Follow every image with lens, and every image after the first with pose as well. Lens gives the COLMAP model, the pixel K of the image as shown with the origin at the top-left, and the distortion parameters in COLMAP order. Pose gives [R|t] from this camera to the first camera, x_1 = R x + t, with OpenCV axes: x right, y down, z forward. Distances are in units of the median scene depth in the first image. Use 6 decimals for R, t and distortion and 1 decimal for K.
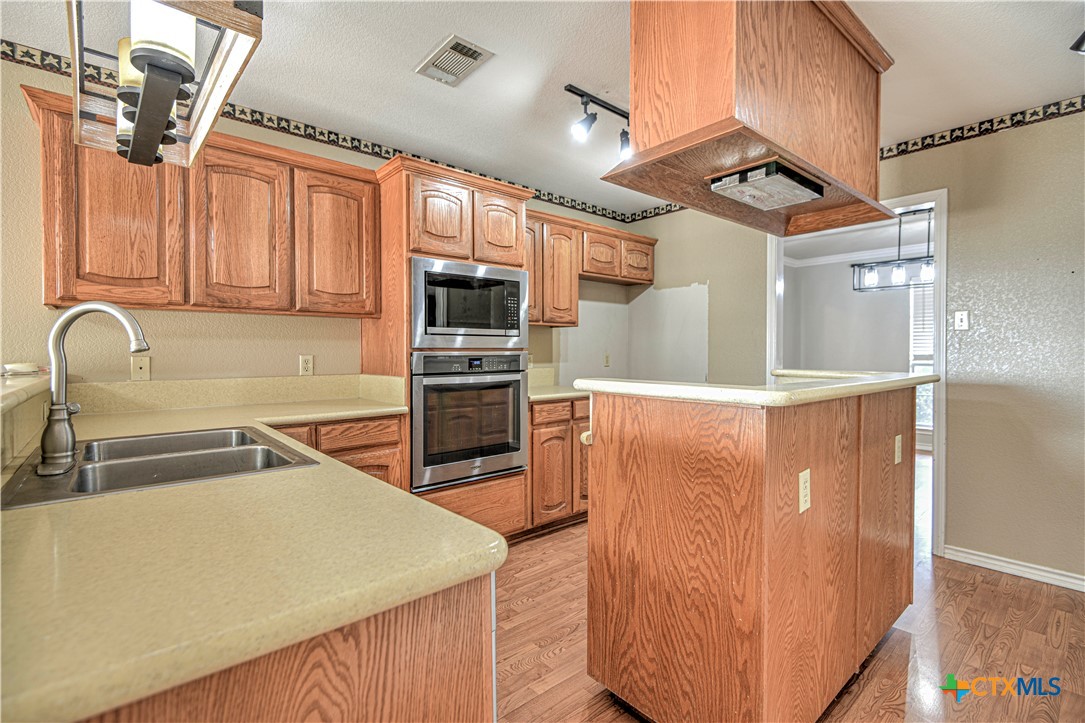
lens RADIAL K [[494.5, 0, 544.8], [0, 494.5, 362.9], [0, 0, 1]] dist [0.008316, -0.006329]
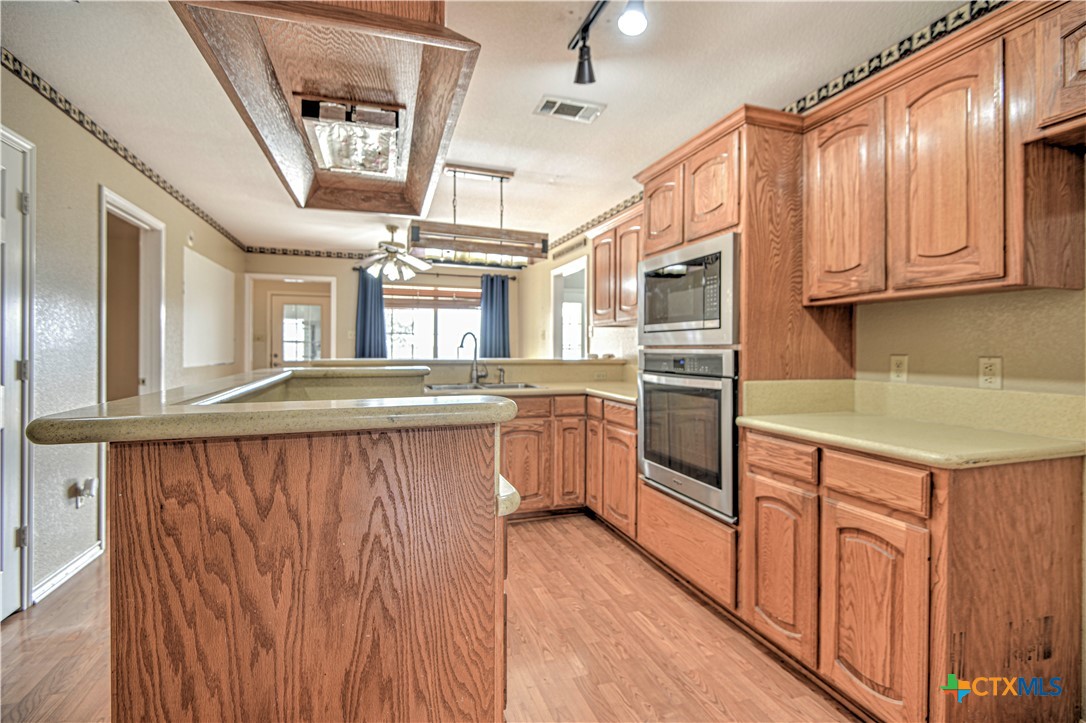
lens RADIAL K [[494.9, 0, 550.7], [0, 494.9, 351.9], [0, 0, 1]] dist [0.008316, -0.006329]
pose [[-0.368935, 0.006833, -0.929430, 0.614158], [-0.025967, 0.999507, 0.017656, -0.022587], [0.929092, 0.030648, -0.368576, 0.907598]]
